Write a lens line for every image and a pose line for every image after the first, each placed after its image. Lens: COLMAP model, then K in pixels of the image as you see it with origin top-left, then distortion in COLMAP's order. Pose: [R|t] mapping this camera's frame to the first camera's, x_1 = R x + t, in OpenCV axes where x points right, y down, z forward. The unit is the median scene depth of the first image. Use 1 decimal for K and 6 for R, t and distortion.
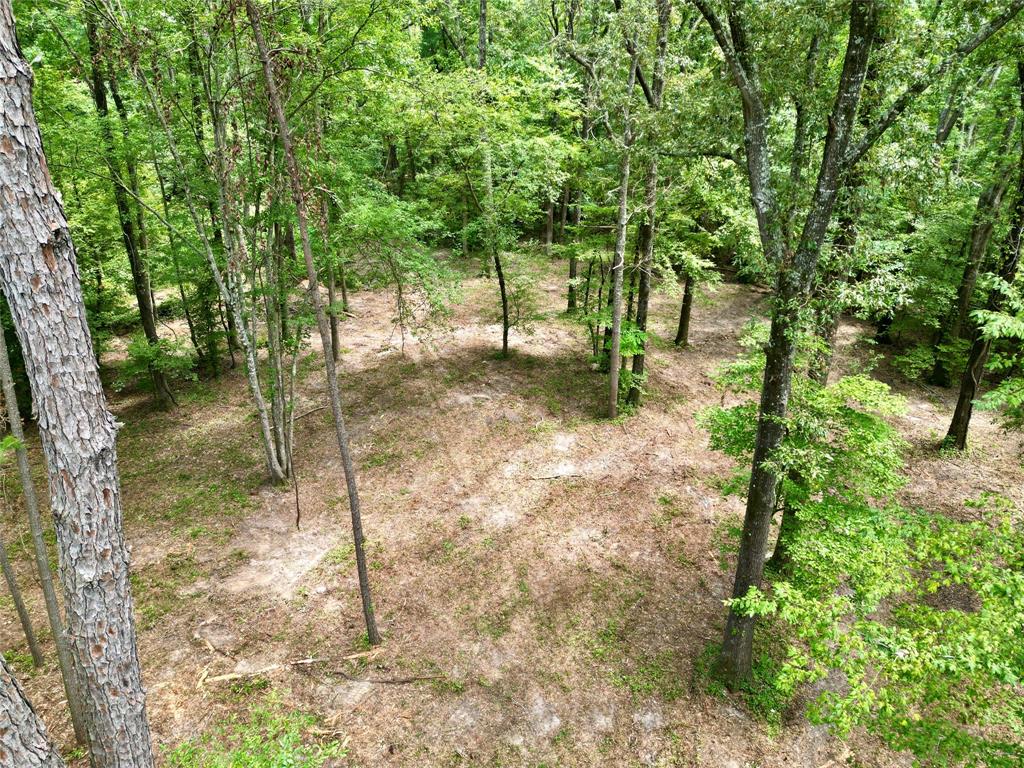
lens RADIAL K [[712.3, 0, 512.0], [0, 712.3, 384.0], [0, 0, 1]] dist [0.088441, -0.104840]
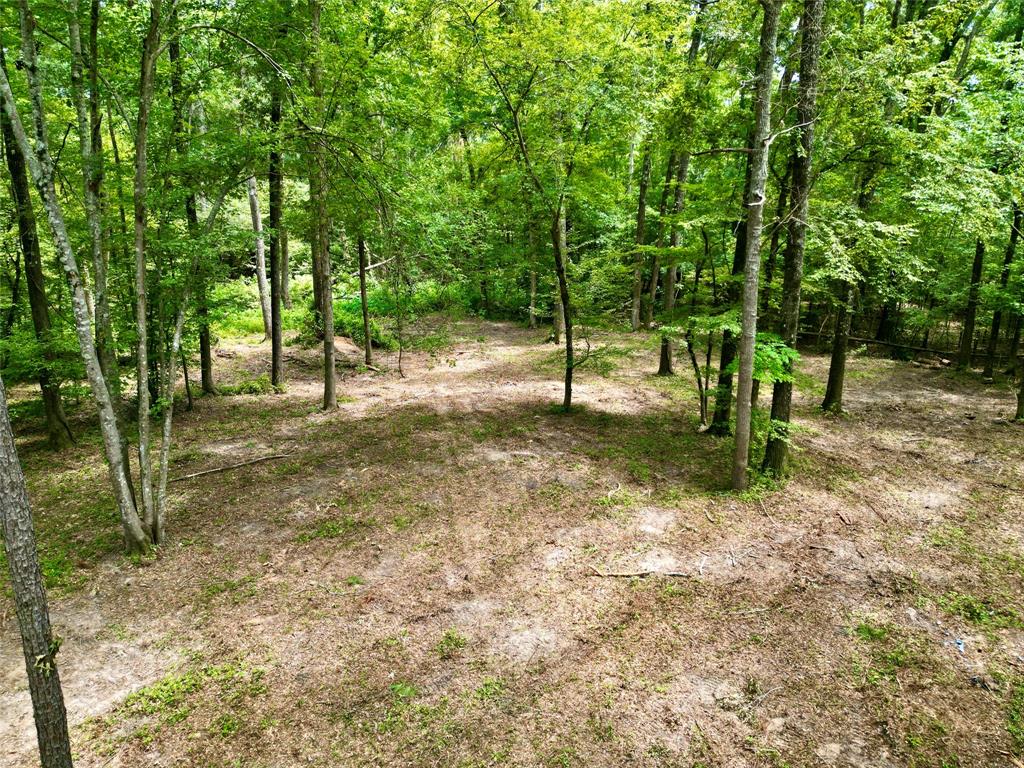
lens RADIAL K [[712.3, 0, 512.0], [0, 712.3, 384.0], [0, 0, 1]] dist [0.088441, -0.104840]
pose [[0.992340, 0.028810, -0.120133, 0.024608], [-0.051949, 0.979586, -0.194198, 0.093912], [0.112085, 0.198951, 0.973579, 0.410901]]
